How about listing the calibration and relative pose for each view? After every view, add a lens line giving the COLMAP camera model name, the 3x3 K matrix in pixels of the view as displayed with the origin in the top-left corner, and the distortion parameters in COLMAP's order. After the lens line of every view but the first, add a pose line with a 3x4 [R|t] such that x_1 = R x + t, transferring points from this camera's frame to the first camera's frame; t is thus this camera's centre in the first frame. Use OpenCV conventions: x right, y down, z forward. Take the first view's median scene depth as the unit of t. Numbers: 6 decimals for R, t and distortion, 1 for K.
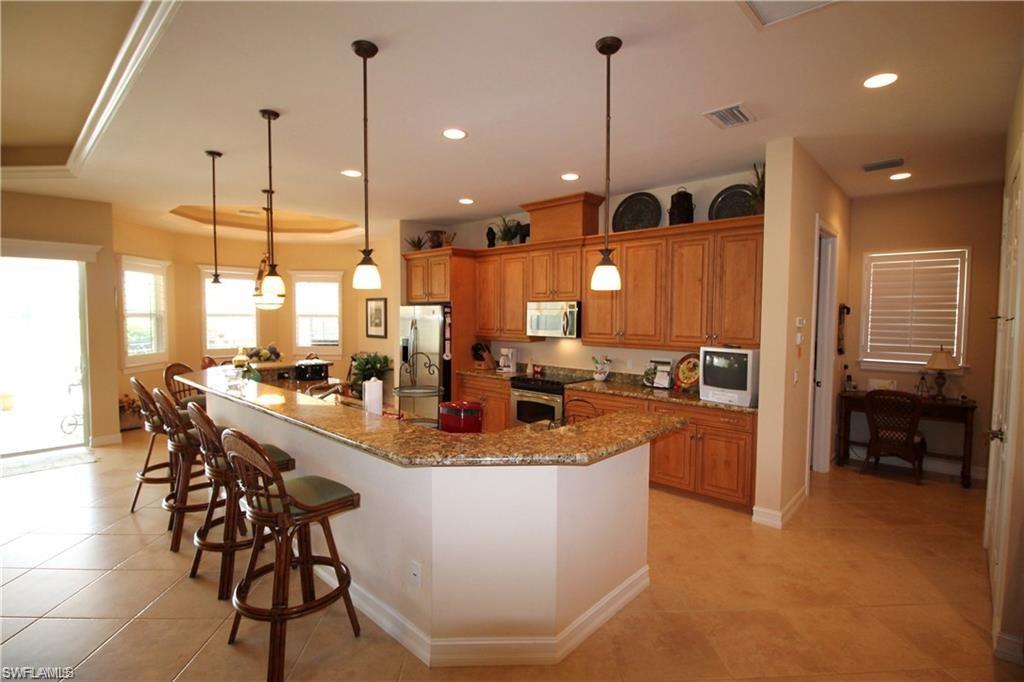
lens RADIAL K [[483.5, 0, 514.7], [0, 483.5, 338.9], [0, 0, 1]] dist [-0.004833, -0.008844]
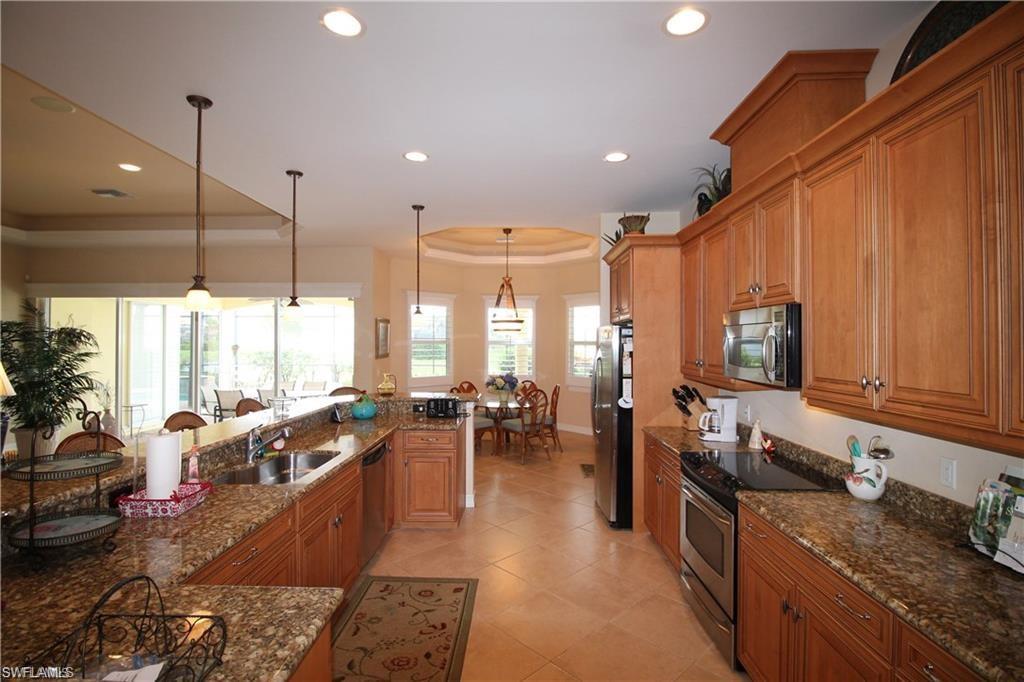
lens RADIAL K [[483.5, 0, 509.4], [0, 483.5, 341.5], [0, 0, 1]] dist [-0.004833, -0.008844]
pose [[0.651136, -0.005082, -0.758944, 0.282231], [-0.038962, 0.998435, -0.040113, -0.015677], [0.757960, 0.055689, 0.649919, 0.499241]]
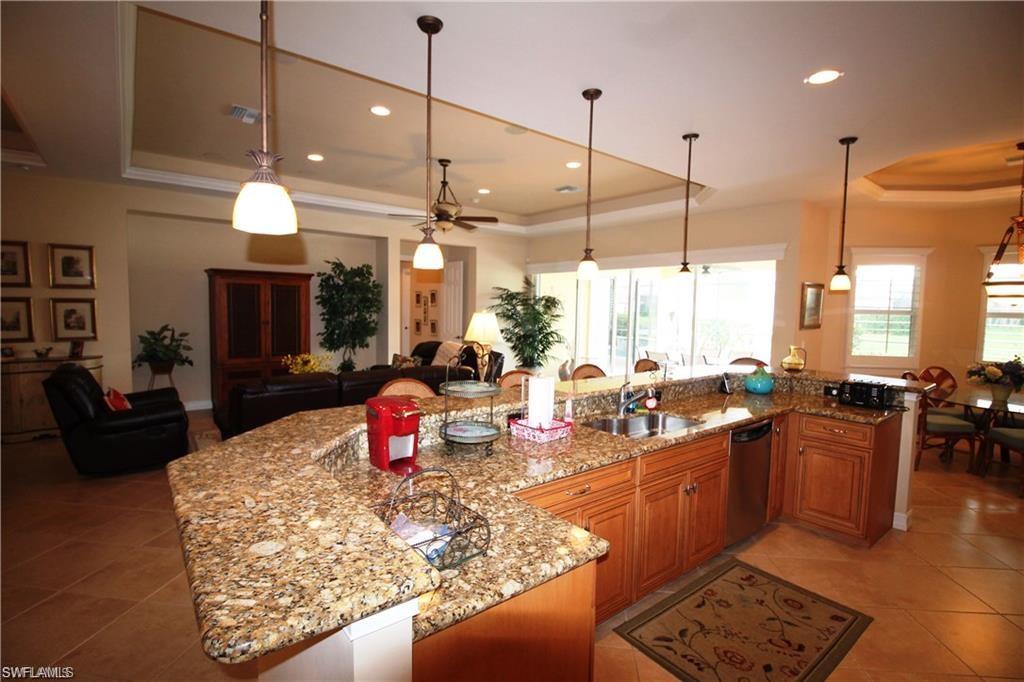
lens RADIAL K [[483.5, 0, 508.6], [0, 483.5, 342.2], [0, 0, 1]] dist [-0.004833, -0.008844]
pose [[-0.168113, 0.065161, -0.983612, 0.291968], [-0.071531, 0.994376, 0.078100, -0.017431], [0.983169, 0.083488, -0.162507, 0.582897]]
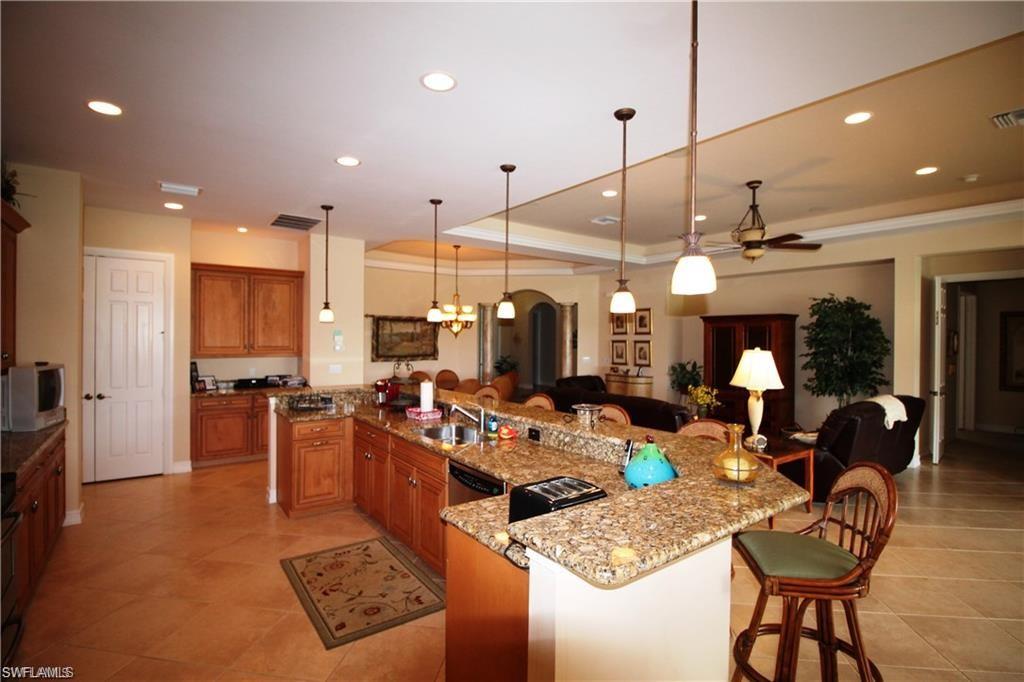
lens RADIAL K [[483.5, 0, 508.5], [0, 483.5, 343.9], [0, 0, 1]] dist [-0.004833, -0.008844]
pose [[-0.979136, -0.018801, 0.202335, -0.442329], [-0.006008, 0.997954, 0.063654, -0.057976], [-0.203117, 0.061111, -0.977246, 1.253956]]
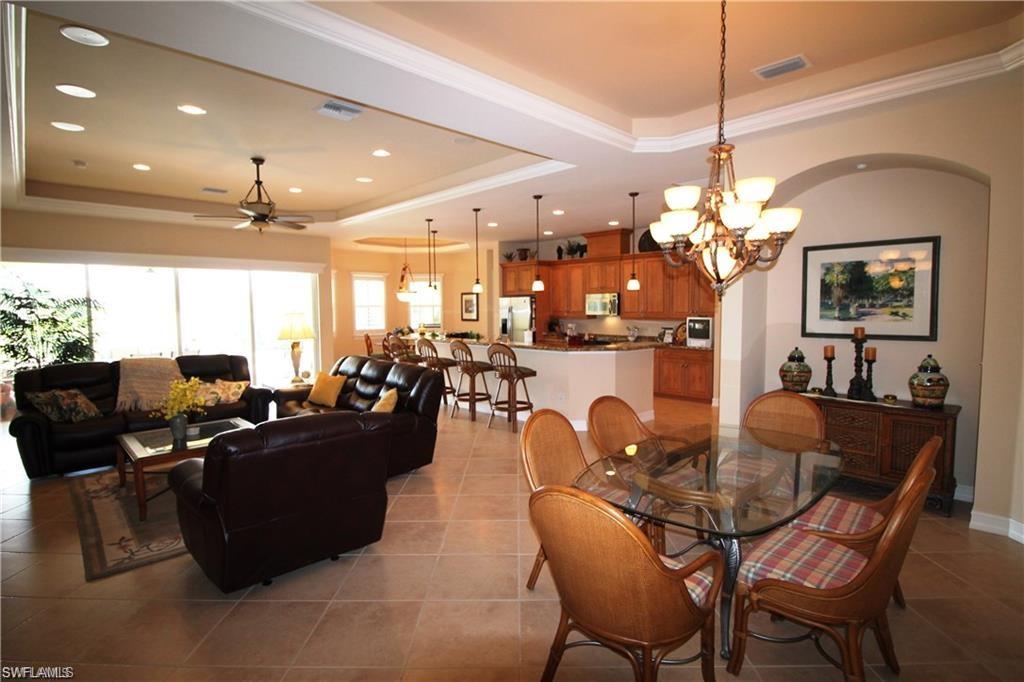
lens RADIAL K [[533.3, 0, 504.6], [0, 533.3, 338.8], [0, 0, 1]] dist [-0.003442, -0.000518]
pose [[0.998063, -0.012126, -0.061017, -0.141471], [0.012895, 0.999842, 0.012229, 0.049244], [0.060859, -0.012992, 0.998062, -0.816997]]
